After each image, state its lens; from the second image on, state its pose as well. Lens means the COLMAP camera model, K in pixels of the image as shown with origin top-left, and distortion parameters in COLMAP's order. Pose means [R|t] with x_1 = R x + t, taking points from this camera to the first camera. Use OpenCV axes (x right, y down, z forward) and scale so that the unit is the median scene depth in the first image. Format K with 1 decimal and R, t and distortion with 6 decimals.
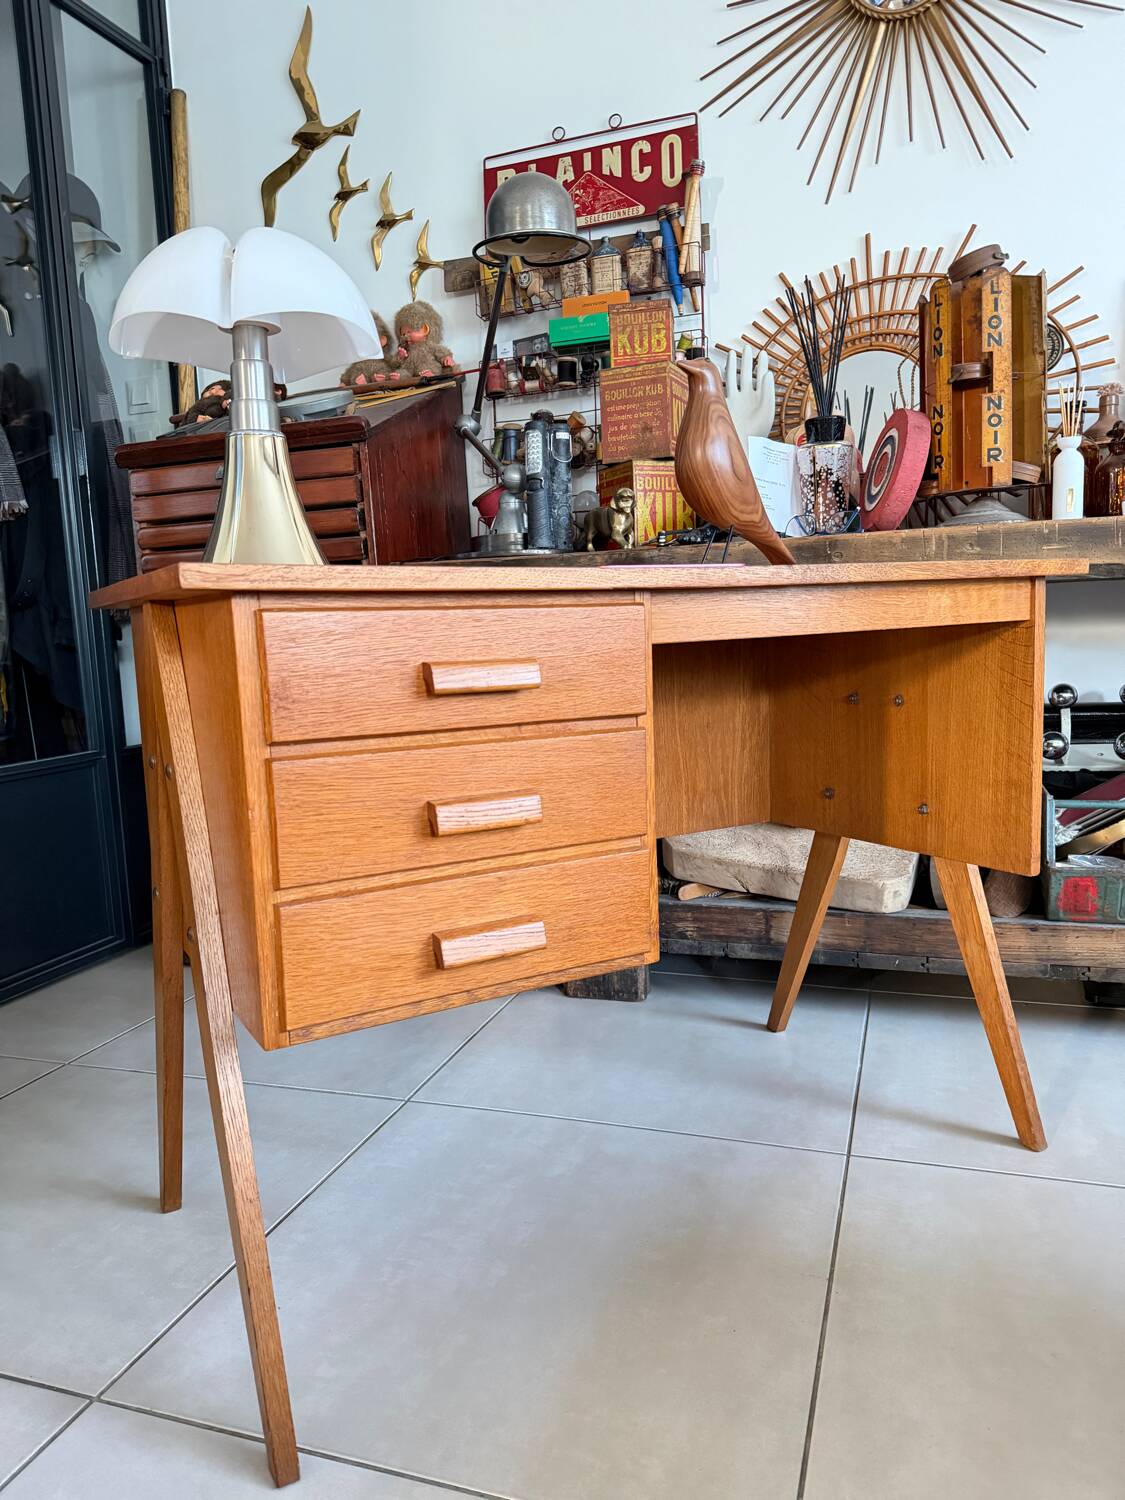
lens RADIAL K [[1071.1, 0, 567.2], [0, 1071.1, 745.5], [0, 0, 1]] dist [0.007061, -0.025323]
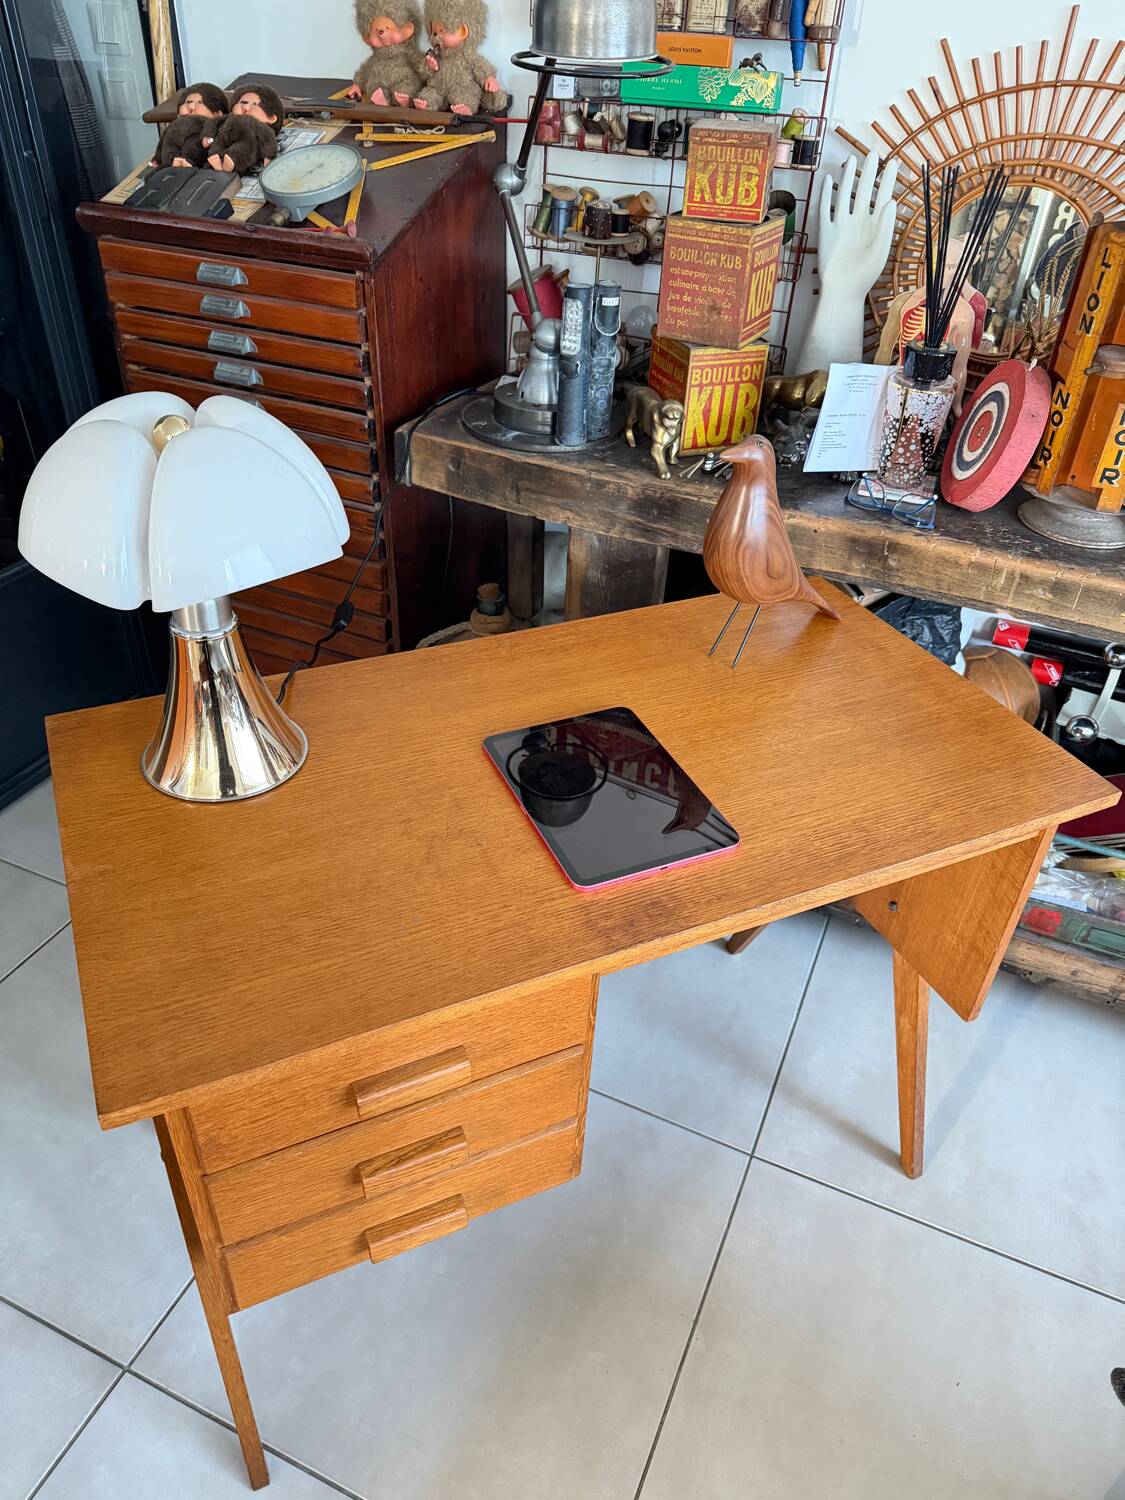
lens RADIAL K [[1071.1, 0, 570.1], [0, 1071.1, 754.0], [0, 0, 1]] dist [0.007061, -0.025323]
pose [[0.992231, 0.122846, -0.019680, 0.023570], [-0.097174, 0.864013, 0.494004, -0.394050], [0.077691, -0.488253, 0.869237, 0.124159]]
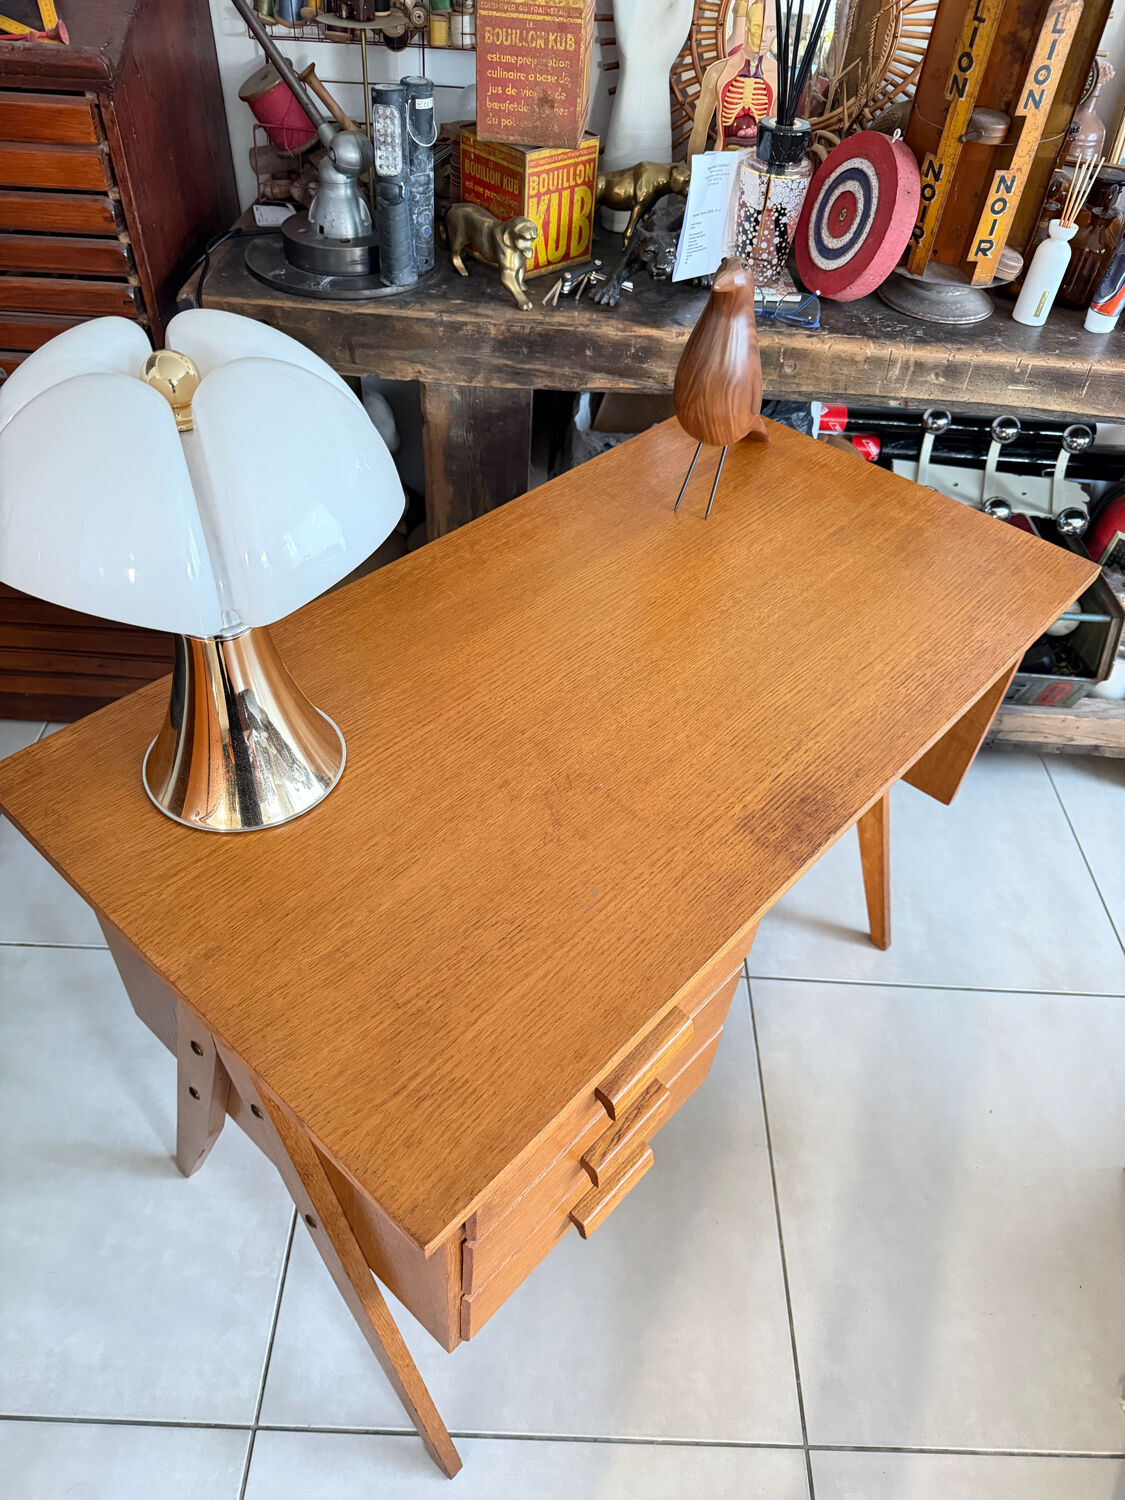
lens RADIAL K [[1071.1, 0, 569.8], [0, 1071.1, 751.1], [0, 0, 1]] dist [0.007061, -0.025323]
pose [[0.947174, -0.142212, 0.287466, -0.171585], [-0.067320, 0.788190, 0.611739, -0.389589], [-0.313574, -0.598775, 0.736980, 0.224455]]
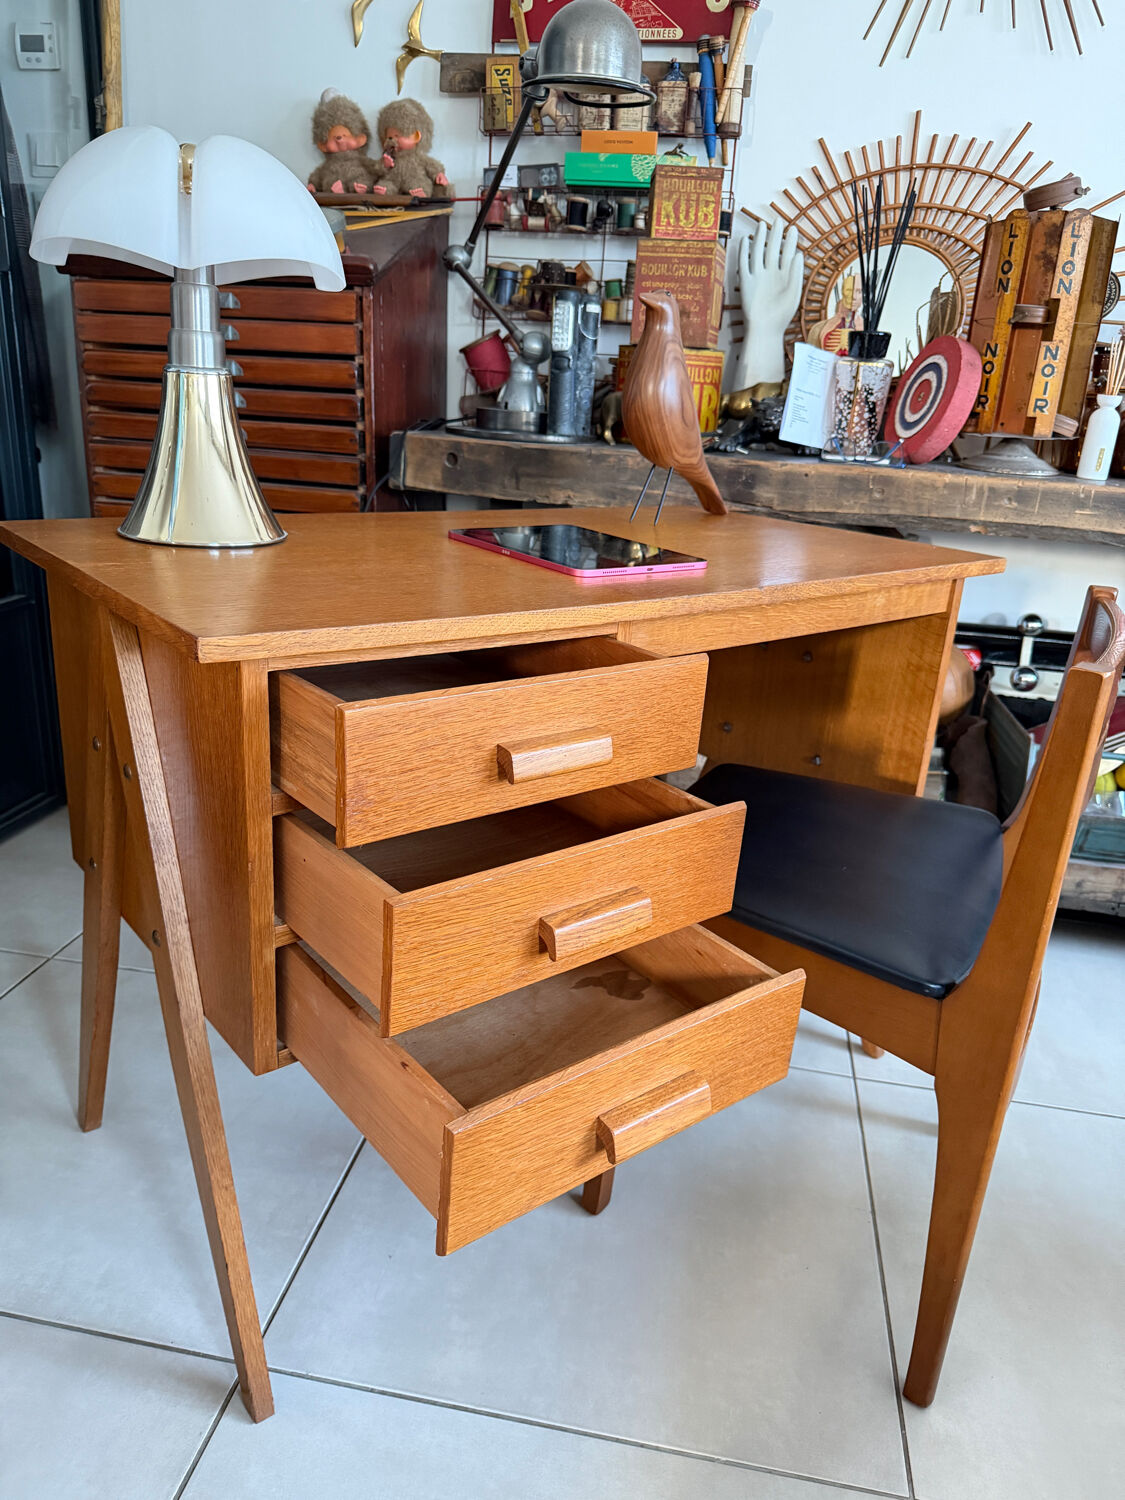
lens RADIAL K [[1071.1, 0, 571.4], [0, 1071.1, 751.4], [0, 0, 1]] dist [0.007061, -0.025323]
pose [[0.982176, 0.045223, 0.182442, -0.174364], [-0.084137, 0.973731, 0.211585, -0.113832], [-0.168082, -0.223163, 0.960181, 0.034276]]
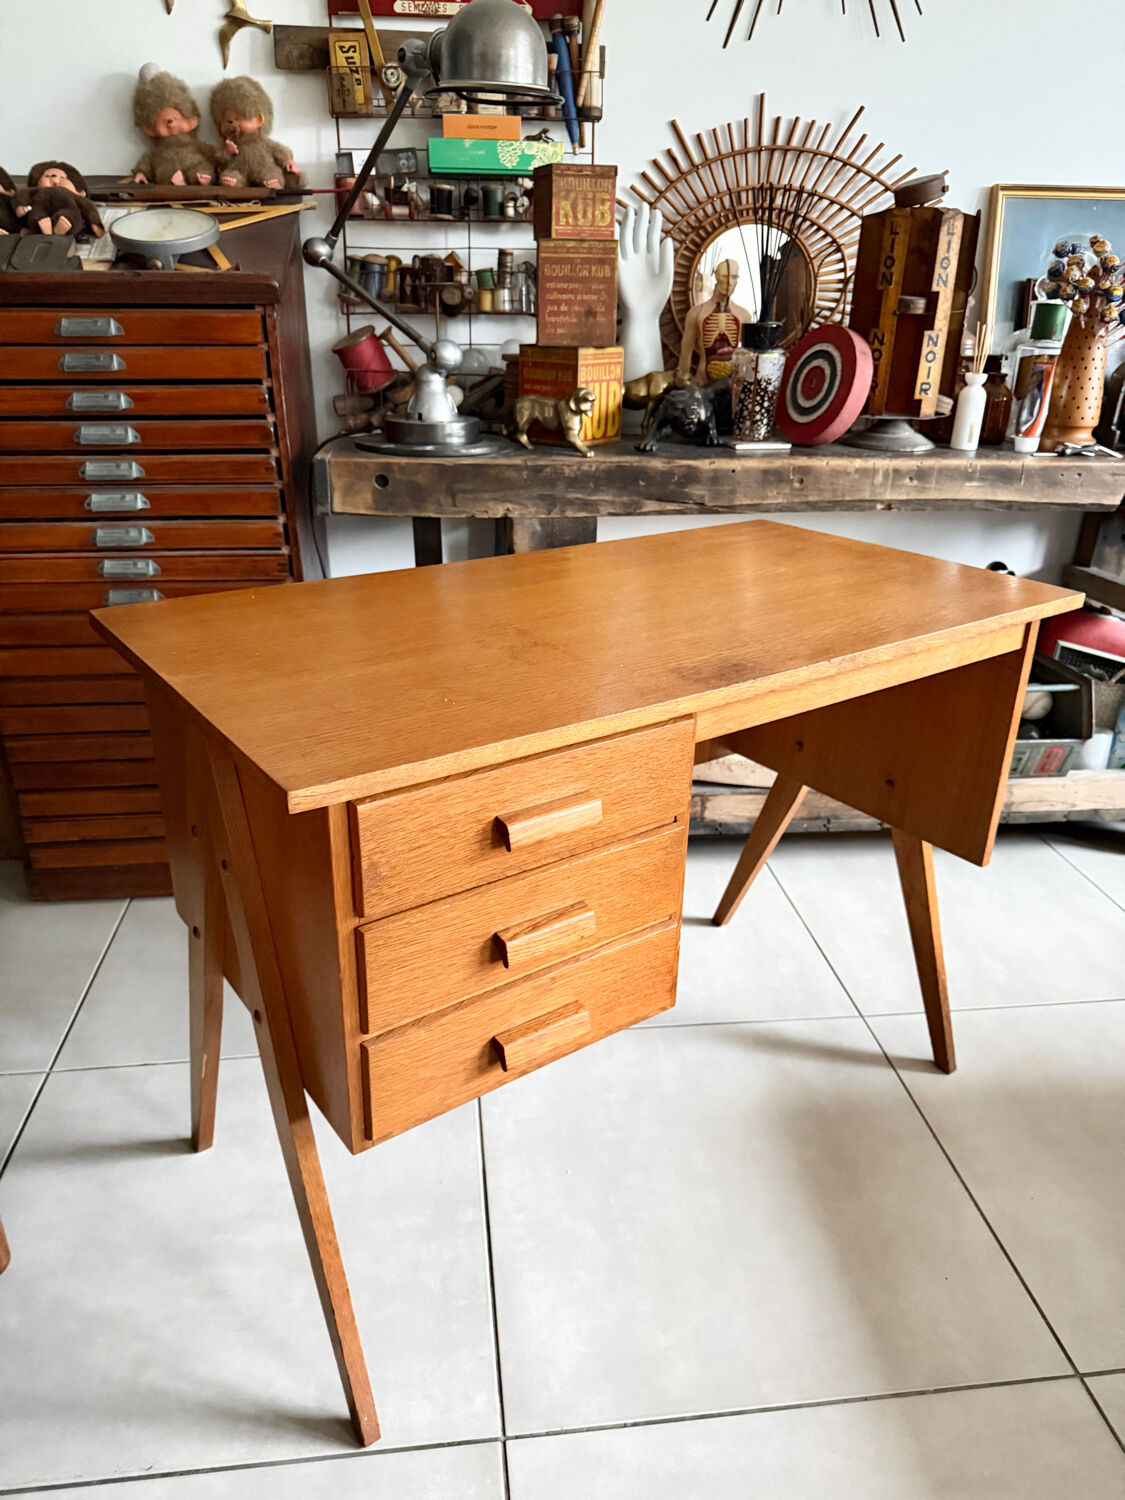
lens RADIAL K [[1071.1, 0, 569.0], [0, 1071.1, 749.6], [0, 0, 1]] dist [0.007061, -0.025323]
pose [[0.898349, -0.117584, 0.423253, -0.384309], [-0.006656, 0.959756, 0.280757, -0.192608], [-0.439232, -0.255034, 0.861413, 0.099380]]
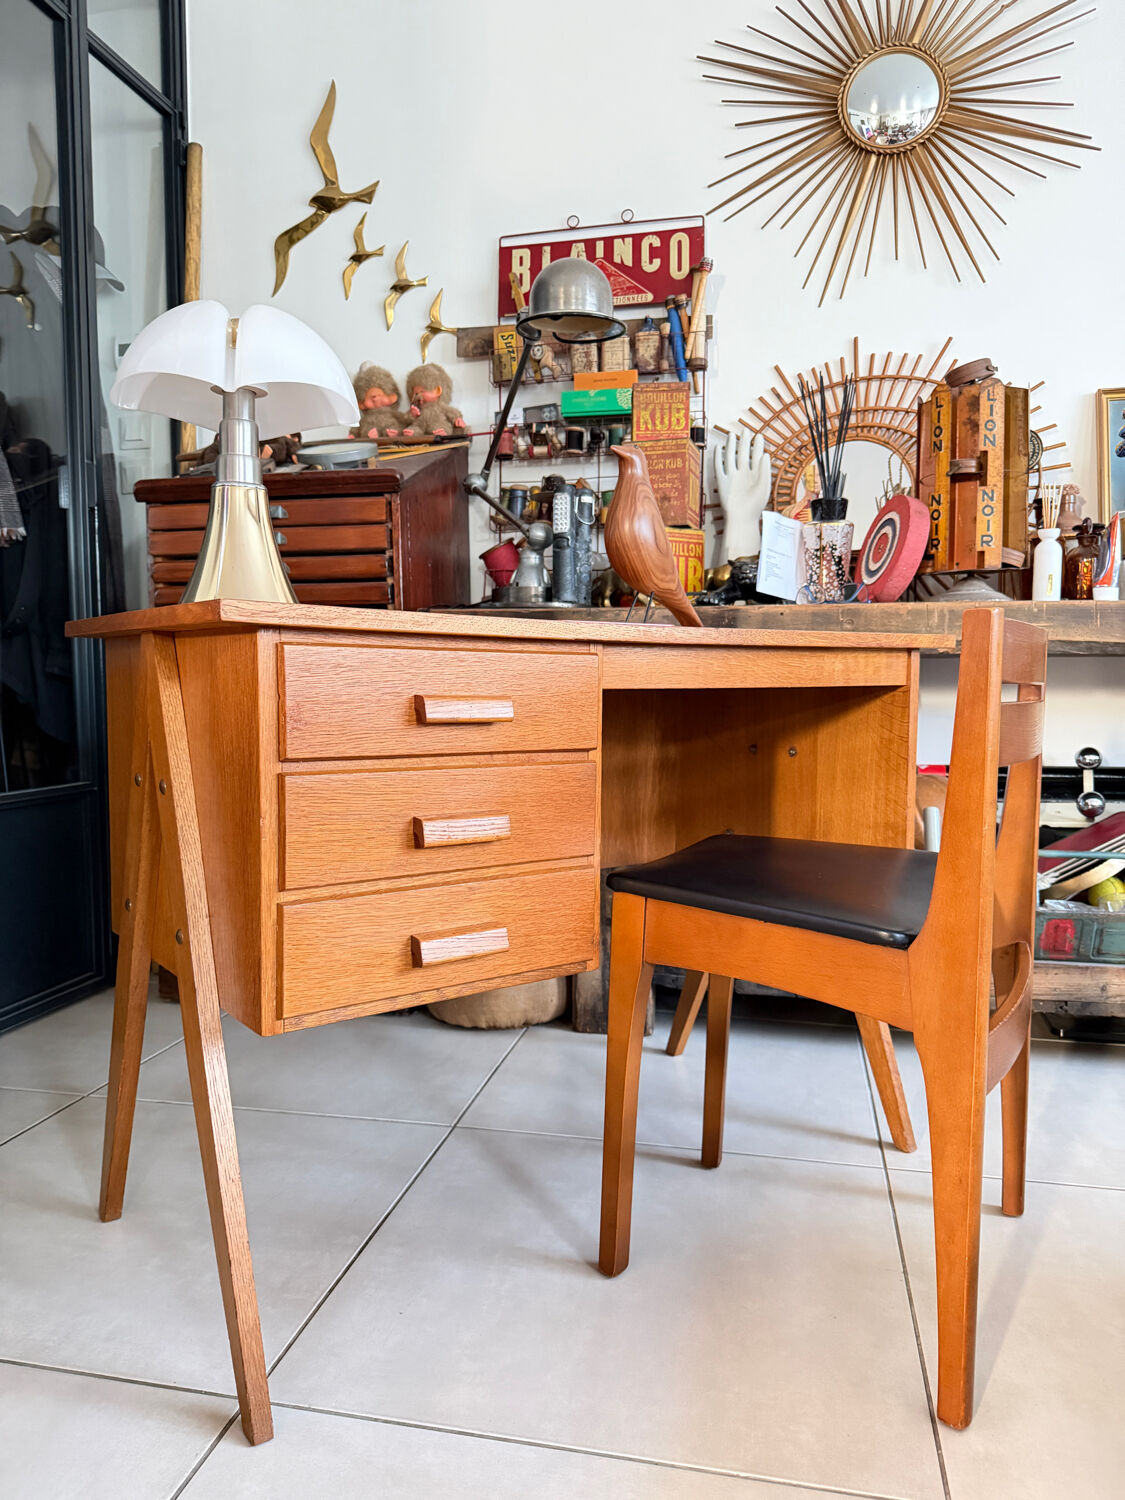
lens RADIAL K [[1071.1, 0, 571.4], [0, 1071.1, 745.5], [0, 0, 1]] dist [0.007061, -0.025323]
pose [[0.991939, 0.035942, 0.121512, -0.141654], [-0.029128, 0.997926, -0.057397, 0.017988], [-0.123323, 0.053395, 0.990929, -0.043908]]
